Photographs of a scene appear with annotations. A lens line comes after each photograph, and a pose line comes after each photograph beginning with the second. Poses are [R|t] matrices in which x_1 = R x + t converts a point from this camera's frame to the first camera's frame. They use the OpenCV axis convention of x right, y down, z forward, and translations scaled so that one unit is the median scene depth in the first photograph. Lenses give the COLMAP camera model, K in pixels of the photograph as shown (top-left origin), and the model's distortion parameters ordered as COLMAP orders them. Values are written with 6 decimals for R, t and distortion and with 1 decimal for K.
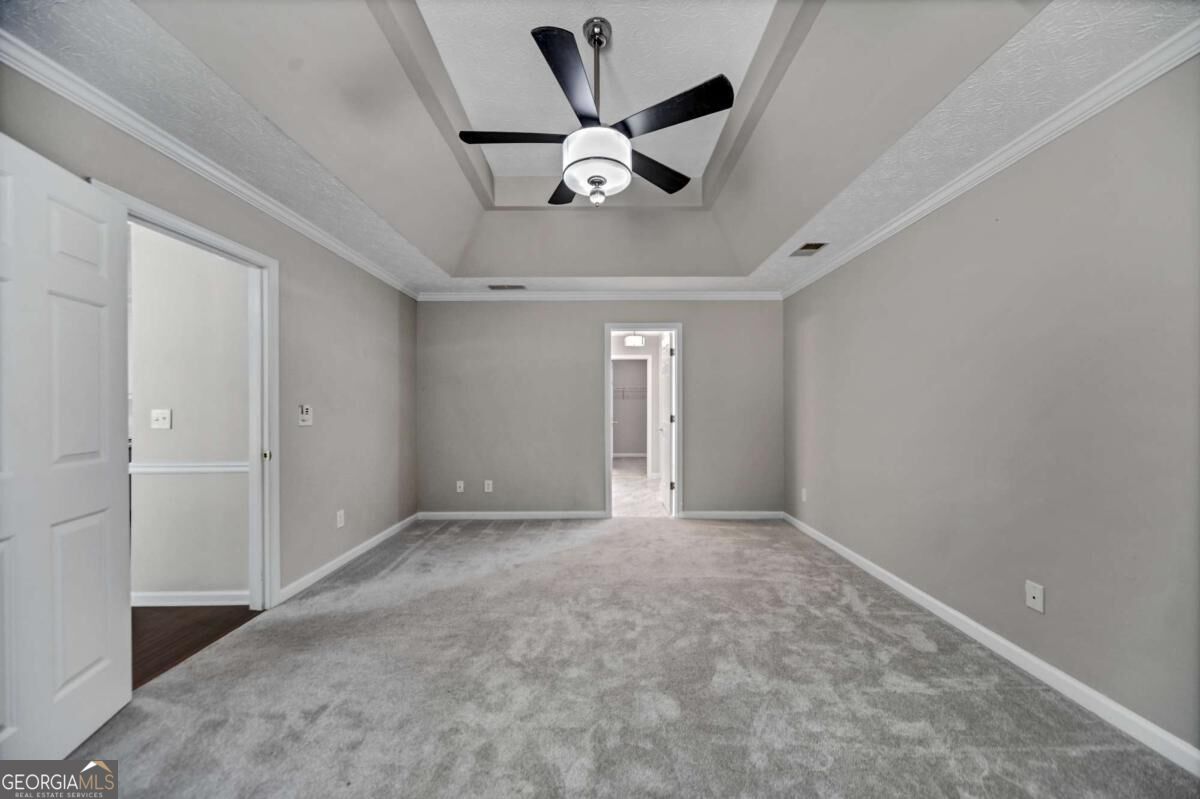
lens RADIAL K [[420.3, 0, 602.6], [0, 420.3, 406.5], [0, 0, 1]] dist [0.002843, -0.001216]
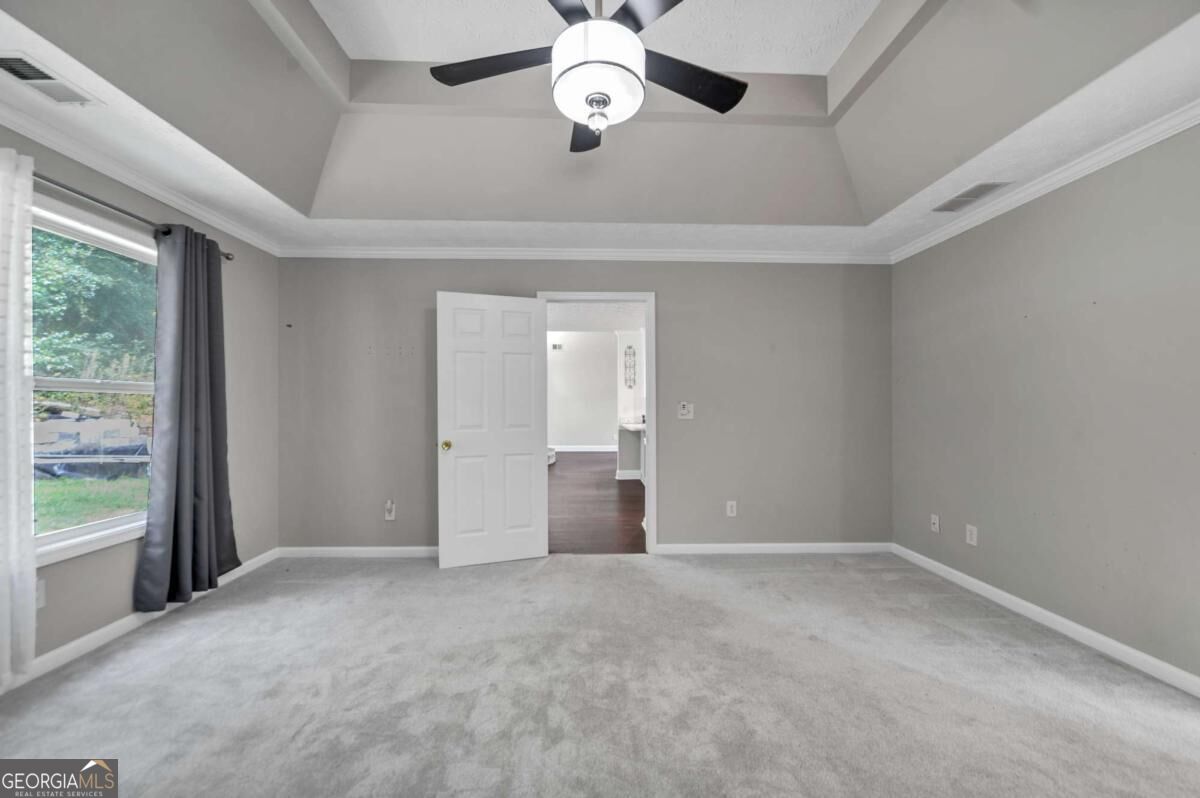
lens RADIAL K [[455.9, 0, 600.2], [0, 455.9, 401.6], [0, 0, 1]] dist [-0.001491, -0.000280]
pose [[0.026727, -0.007013, -0.999618, 0.450913], [0.000040, 0.999975, -0.007015, 0.003854], [0.999643, 0.000147, 0.026727, 0.553500]]
